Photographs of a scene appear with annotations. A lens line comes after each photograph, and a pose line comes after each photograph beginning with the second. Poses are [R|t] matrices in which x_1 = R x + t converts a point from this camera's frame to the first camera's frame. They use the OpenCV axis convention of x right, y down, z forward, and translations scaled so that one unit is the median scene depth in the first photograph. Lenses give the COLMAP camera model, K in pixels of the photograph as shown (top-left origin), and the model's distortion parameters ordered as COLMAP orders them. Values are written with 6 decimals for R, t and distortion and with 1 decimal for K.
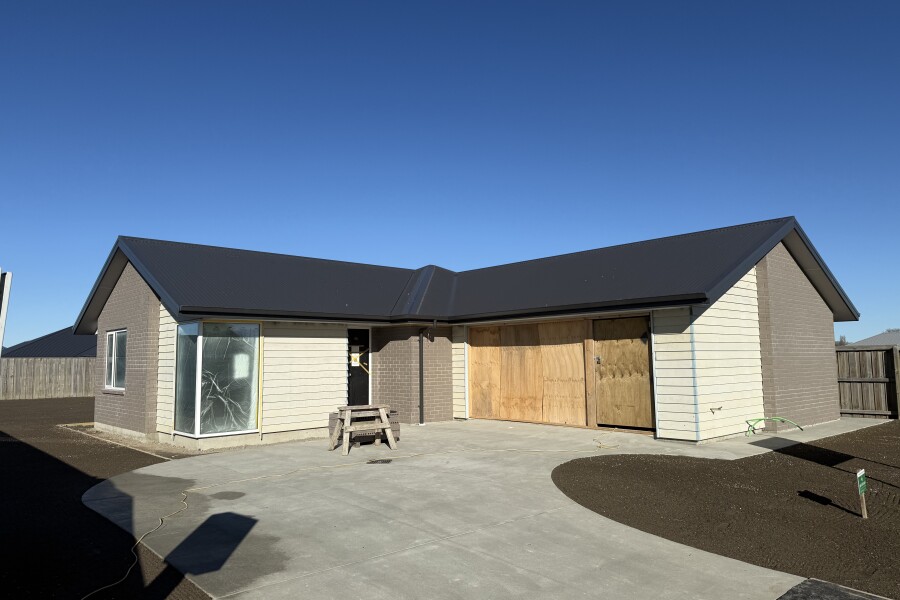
lens RADIAL K [[619.3, 0, 451.6], [0, 619.3, 301.4], [0, 0, 1]] dist [0.011295, -0.019491]
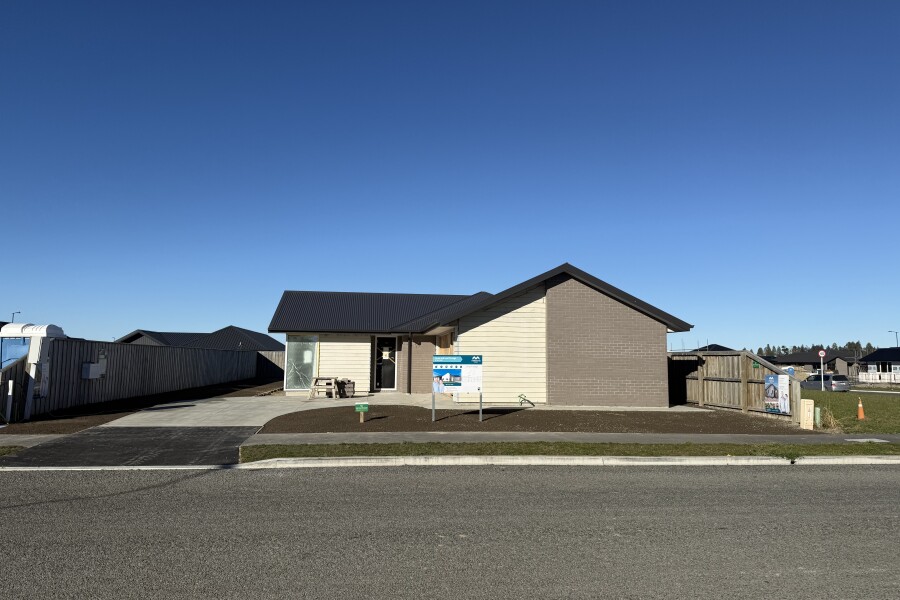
lens RADIAL K [[619.3, 0, 449.7], [0, 619.3, 298.3], [0, 0, 1]] dist [0.011295, -0.019491]
pose [[0.829843, -0.035458, -0.556869, 1.179984], [0.030878, 0.999368, -0.017619, -0.034956], [0.557141, -0.002574, 0.830414, -0.406940]]
